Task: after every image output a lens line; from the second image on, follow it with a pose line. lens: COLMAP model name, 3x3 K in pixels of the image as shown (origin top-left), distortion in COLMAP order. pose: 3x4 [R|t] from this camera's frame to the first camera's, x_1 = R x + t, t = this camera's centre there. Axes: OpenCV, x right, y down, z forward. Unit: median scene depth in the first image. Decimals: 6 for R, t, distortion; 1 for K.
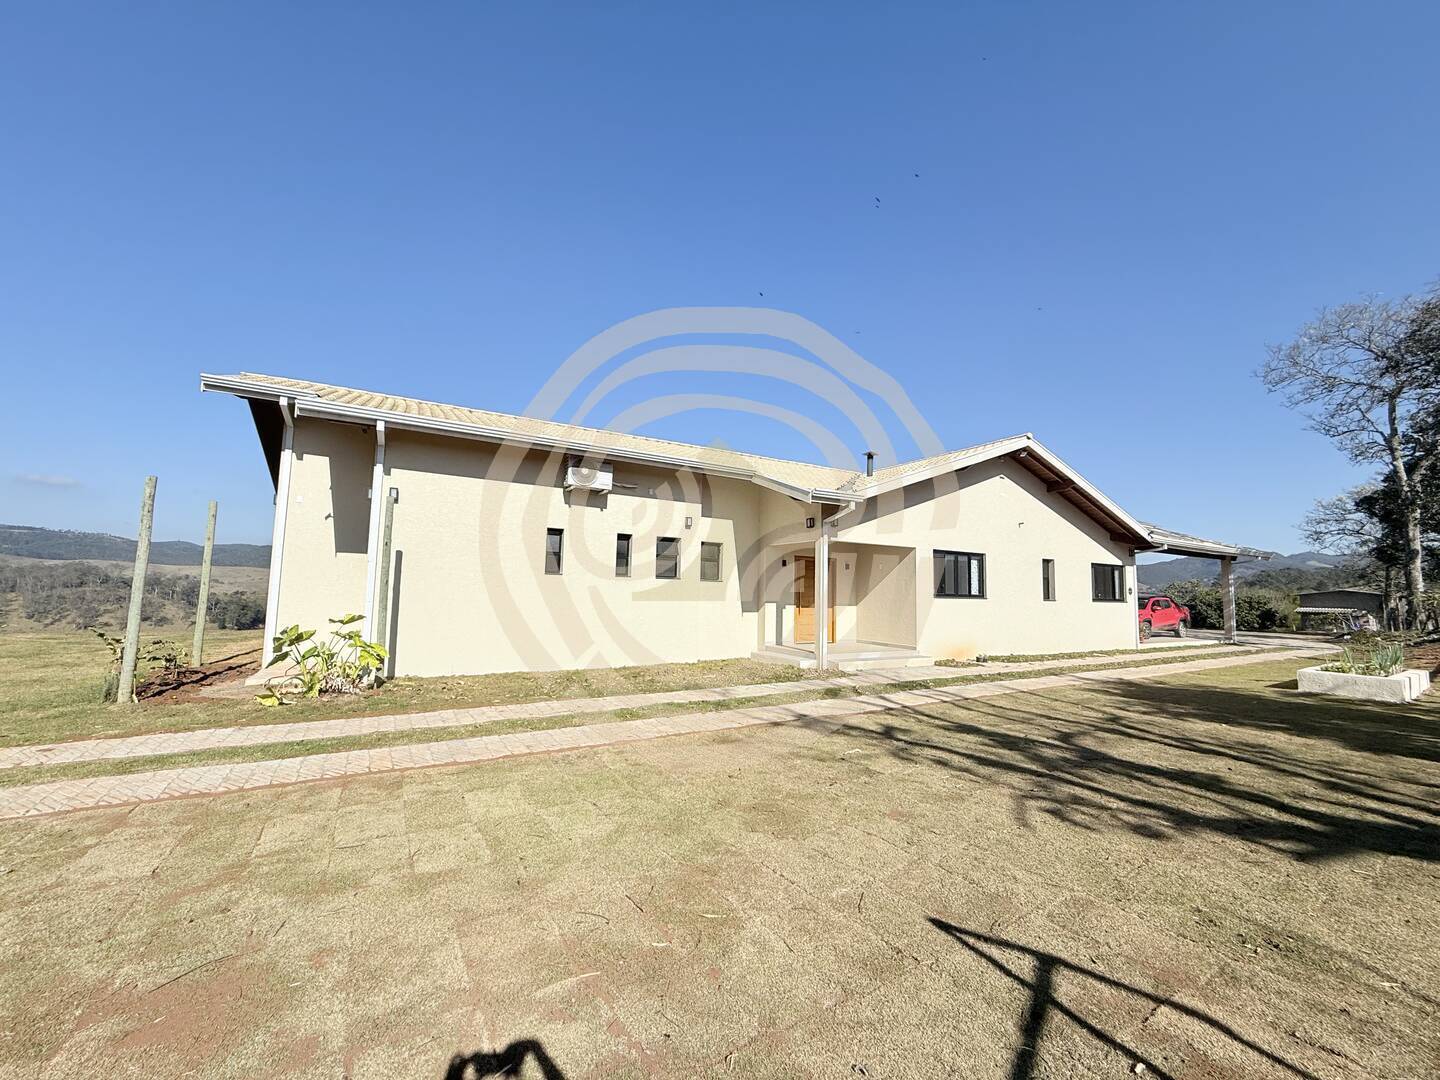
lens RADIAL K [[577.8, 0, 714.6], [0, 577.8, 534.3], [0, 0, 1]] dist [-0.002485, 0.000133]
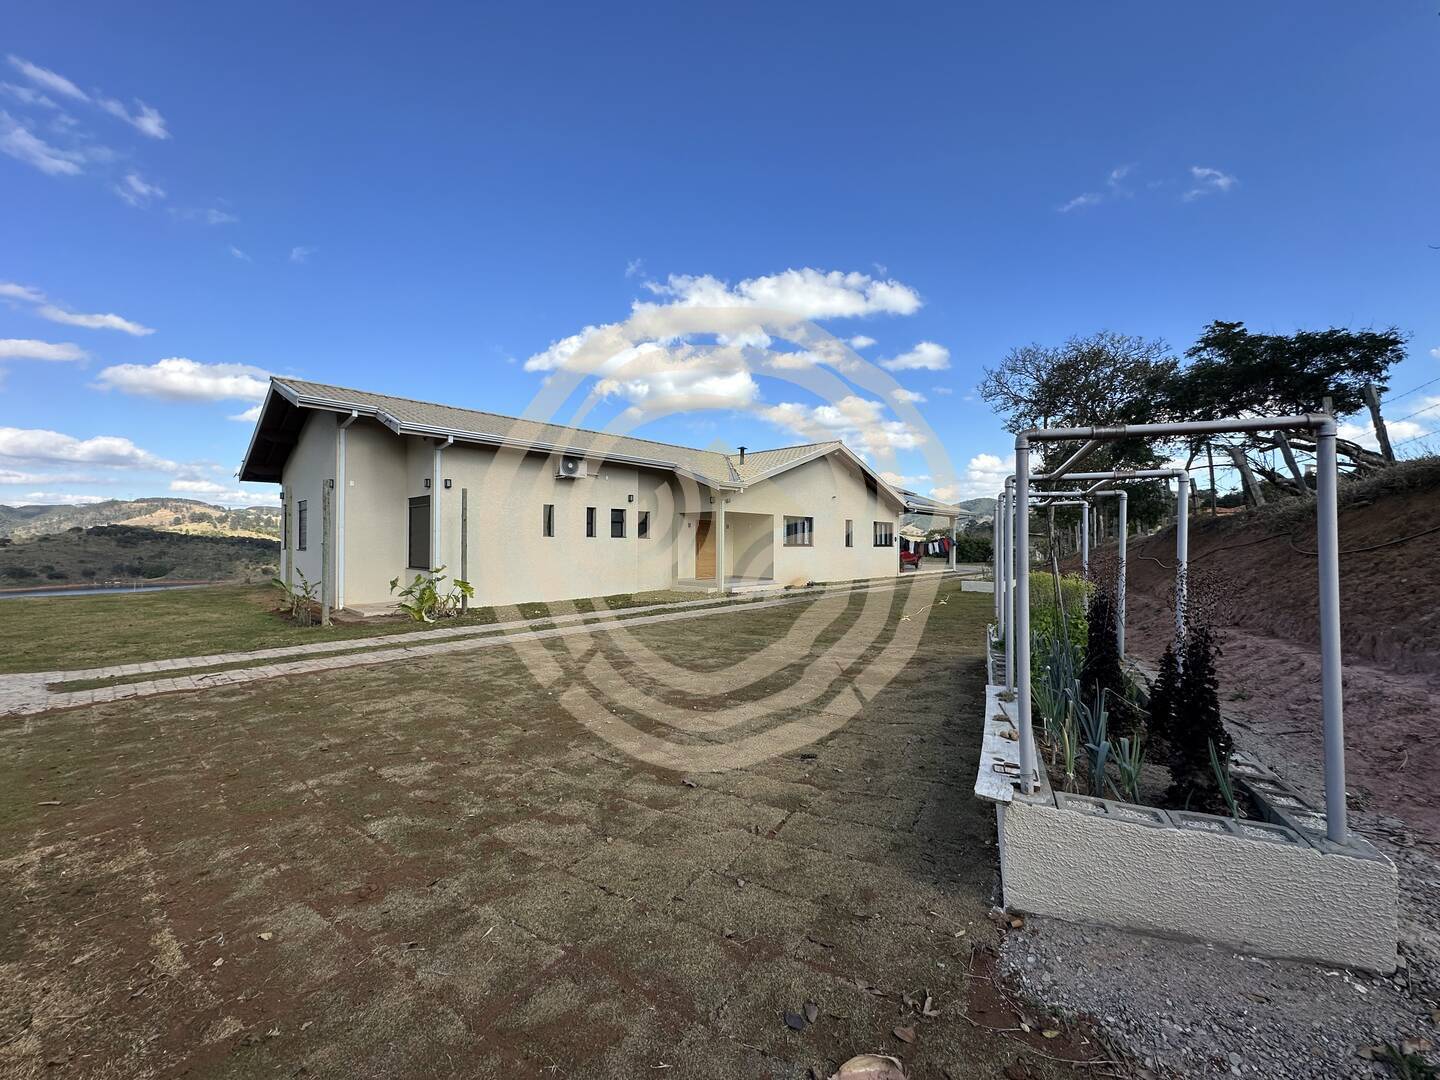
lens RADIAL K [[566.6, 0, 709.4], [0, 566.6, 547.1], [0, 0, 1]] dist [0.000359, -0.000017]
pose [[0.957470, -0.026130, 0.287346, -0.259426], [-0.002083, 0.995239, 0.097444, -0.037413], [-0.288524, -0.093898, 0.952857, -0.409184]]
